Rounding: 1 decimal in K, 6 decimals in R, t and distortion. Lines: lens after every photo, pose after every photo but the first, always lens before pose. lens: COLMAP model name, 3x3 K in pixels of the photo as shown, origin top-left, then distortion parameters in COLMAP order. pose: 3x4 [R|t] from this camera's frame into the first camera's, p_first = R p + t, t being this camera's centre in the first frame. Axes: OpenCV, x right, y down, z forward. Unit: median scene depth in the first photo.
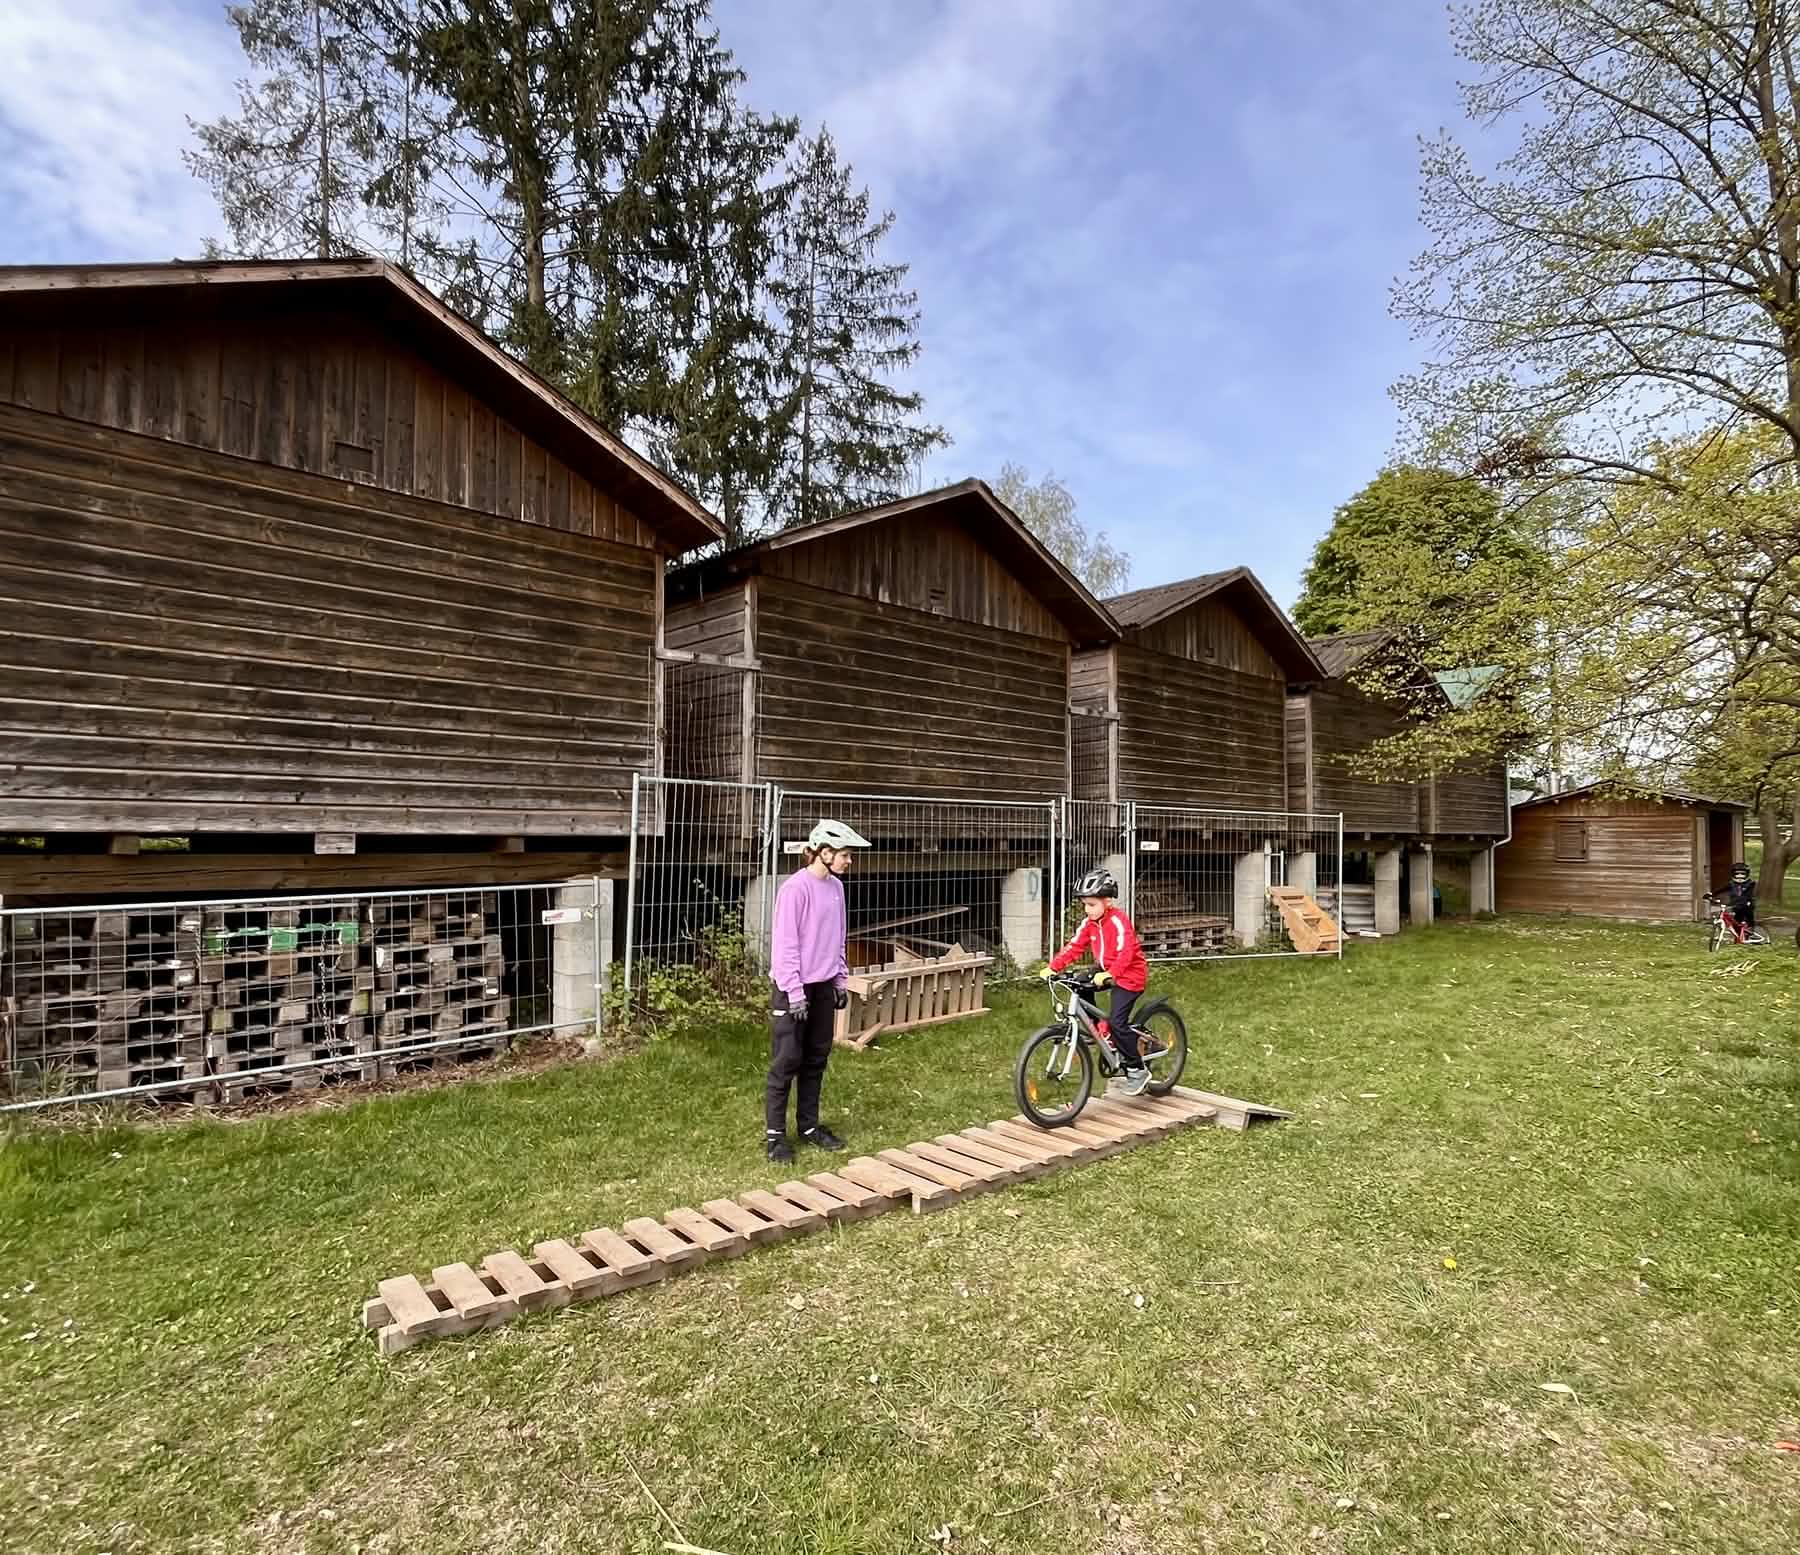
lens RADIAL K [[1010.5, 0, 986.1], [0, 1010.5, 813.1], [0, 0, 1]] dist [-0.001096, -0.000981]
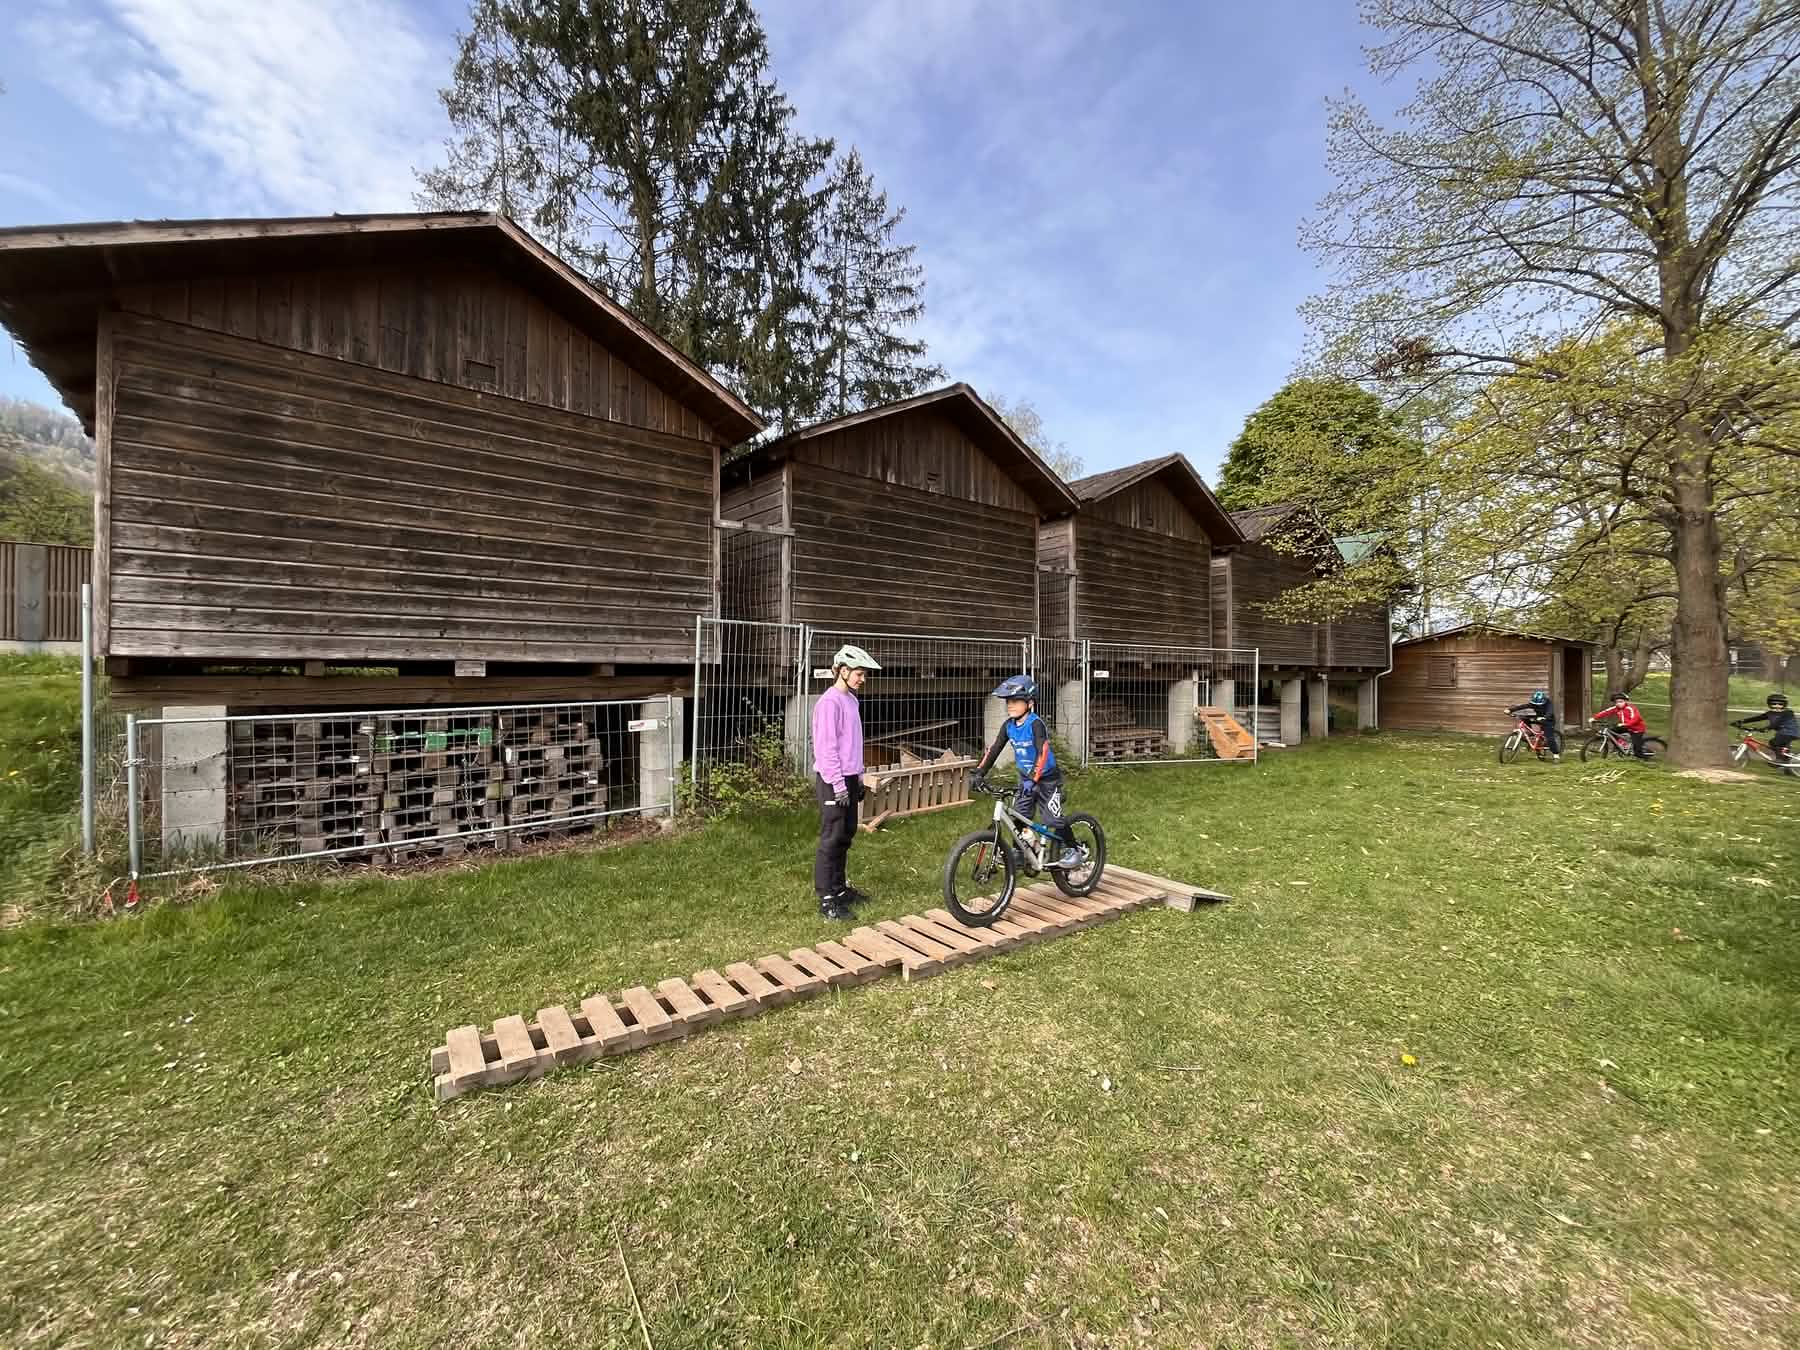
lens RADIAL K [[724.5, 0, 897.5], [0, 724.5, 668.9], [0, 0, 1]] dist [-0.002260, -0.000100]
pose [[0.994196, -0.001710, -0.107567, 0.006507], [0.003776, 0.999812, 0.018997, 0.011871], [0.107514, -0.019293, 0.994016, 0.099411]]
